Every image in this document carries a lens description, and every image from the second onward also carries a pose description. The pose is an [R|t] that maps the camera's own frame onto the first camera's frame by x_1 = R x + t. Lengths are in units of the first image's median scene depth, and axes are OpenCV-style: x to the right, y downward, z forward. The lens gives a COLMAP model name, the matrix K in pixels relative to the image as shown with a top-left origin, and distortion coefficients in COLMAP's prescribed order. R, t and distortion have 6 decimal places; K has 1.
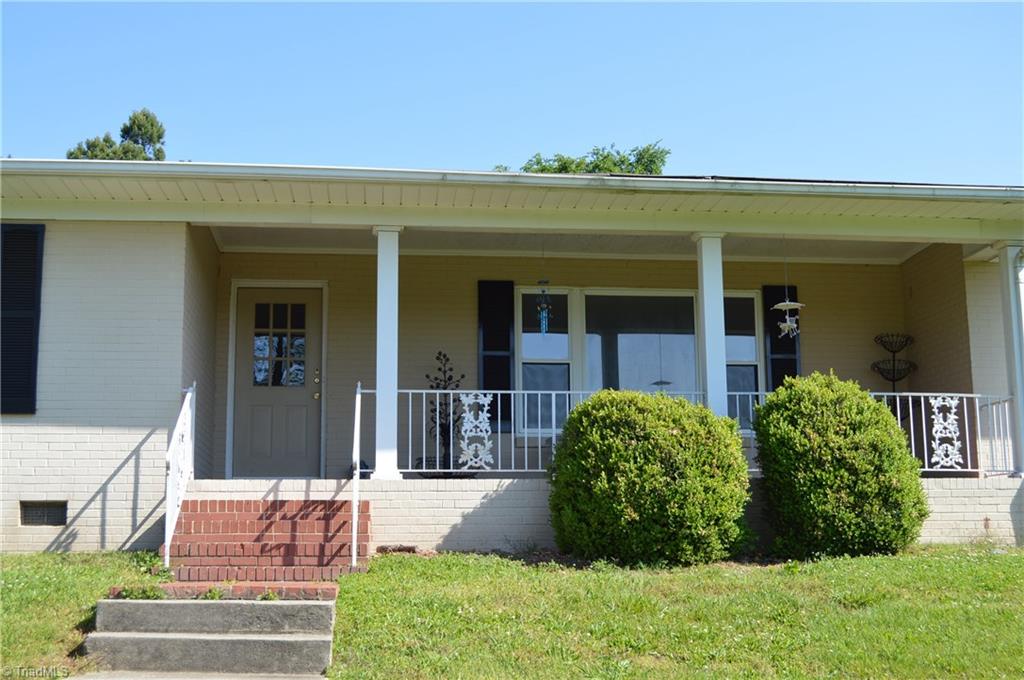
lens RADIAL K [[1326.5, 0, 511.6], [0, 1326.5, 334.8], [0, 0, 1]] dist [-0.020450, 0.000000]
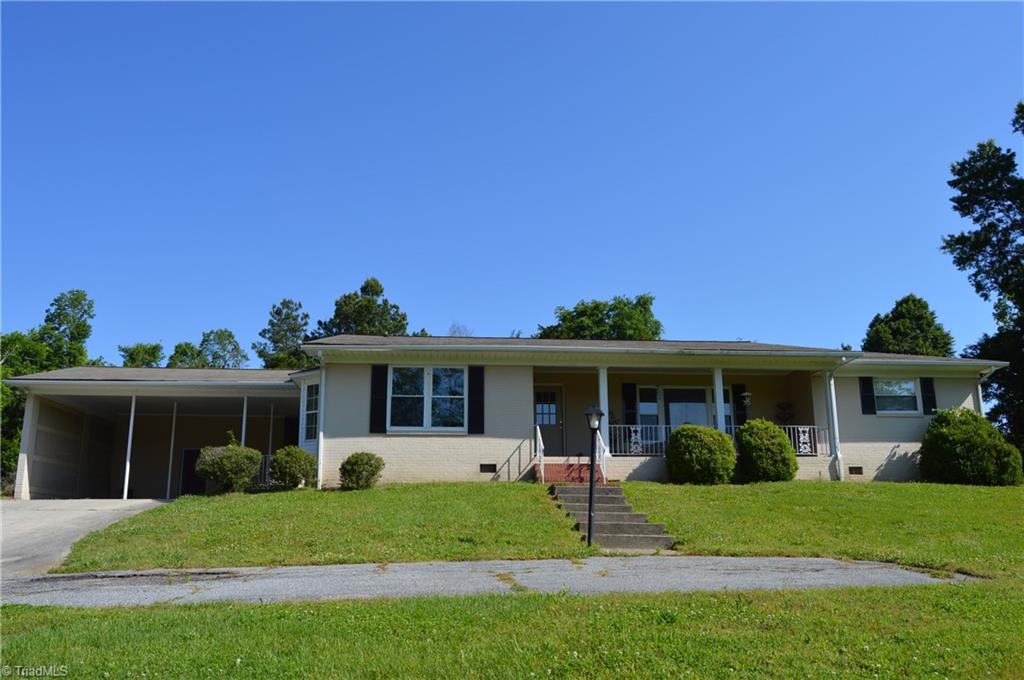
lens RADIAL K [[811.5, 0, 513.7], [0, 811.5, 346.0], [0, 0, 1]] dist [-0.057042, -0.008064]
pose [[0.999411, -0.003932, -0.034101, -0.232859], [0.001865, 0.998170, -0.060445, -0.022822], [0.034276, 0.060346, 0.997589, -0.747671]]
